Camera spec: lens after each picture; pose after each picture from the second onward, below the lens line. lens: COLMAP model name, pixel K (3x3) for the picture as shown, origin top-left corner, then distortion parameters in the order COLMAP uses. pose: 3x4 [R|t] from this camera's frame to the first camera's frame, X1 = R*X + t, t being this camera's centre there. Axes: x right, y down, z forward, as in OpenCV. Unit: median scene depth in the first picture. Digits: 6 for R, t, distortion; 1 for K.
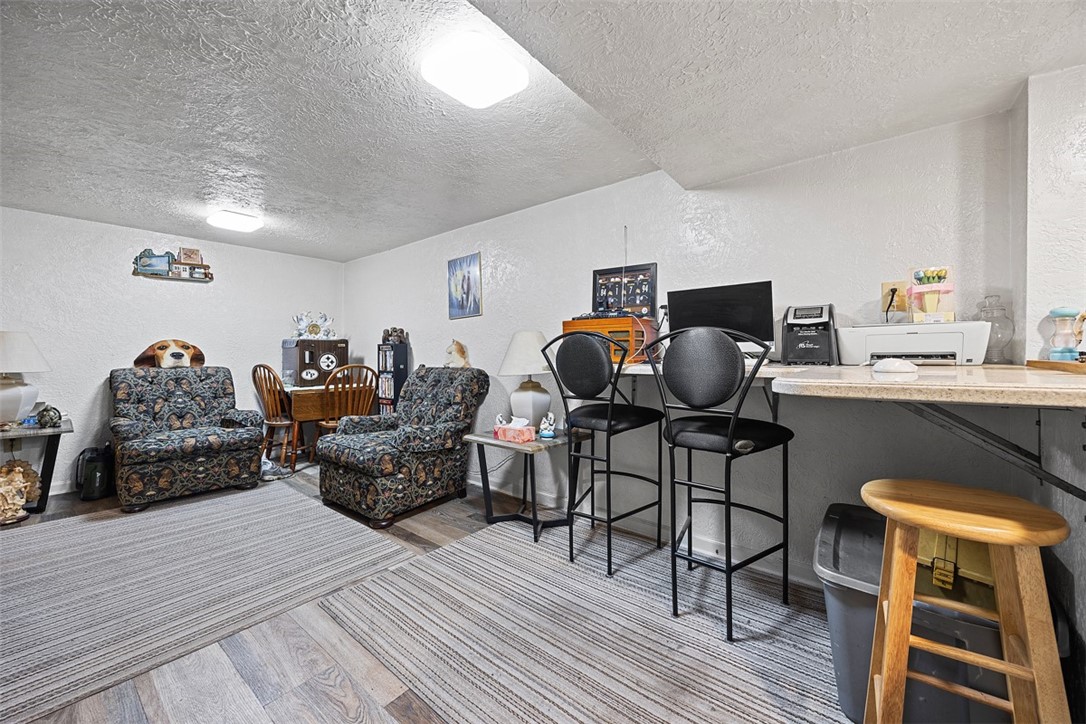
lens RADIAL K [[418.2, 0, 539.1], [0, 418.2, 359.6], [0, 0, 1]] dist [-0.001517, 0.000082]
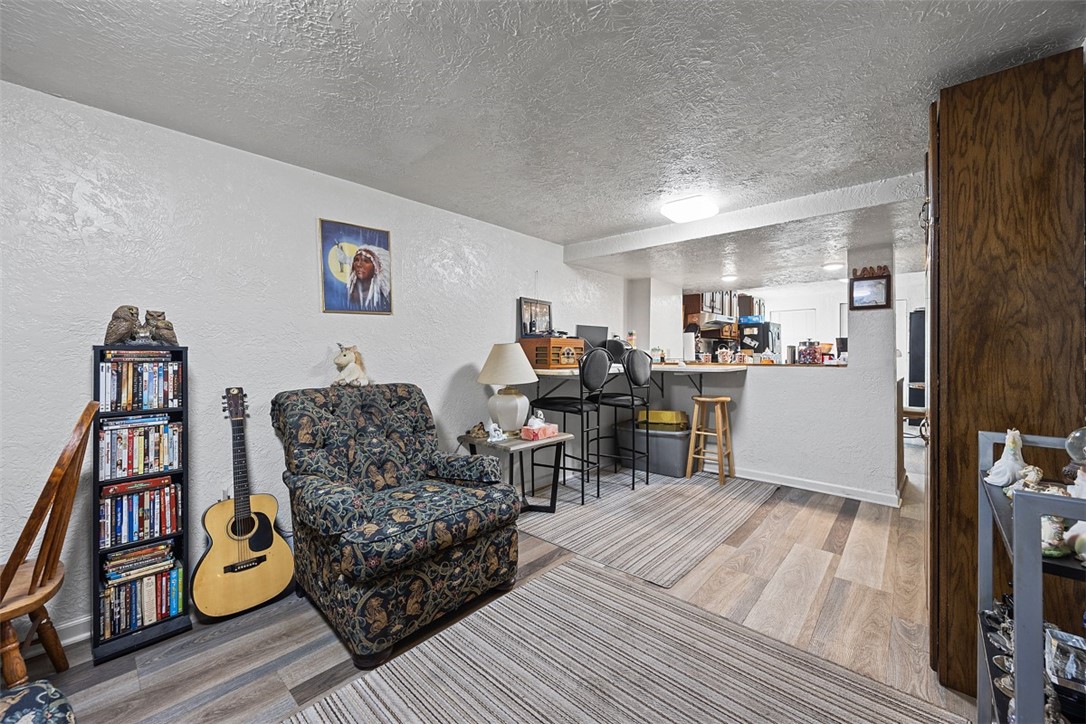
lens RADIAL K [[418.2, 0, 539.1], [0, 418.2, 359.6], [0, 0, 1]] dist [-0.001517, 0.000082]
pose [[0.054291, -0.001768, 0.998524, -1.194738], [0.020647, 0.999787, 0.000648, -0.024422], [-0.998312, 0.020581, 0.054315, 0.916341]]
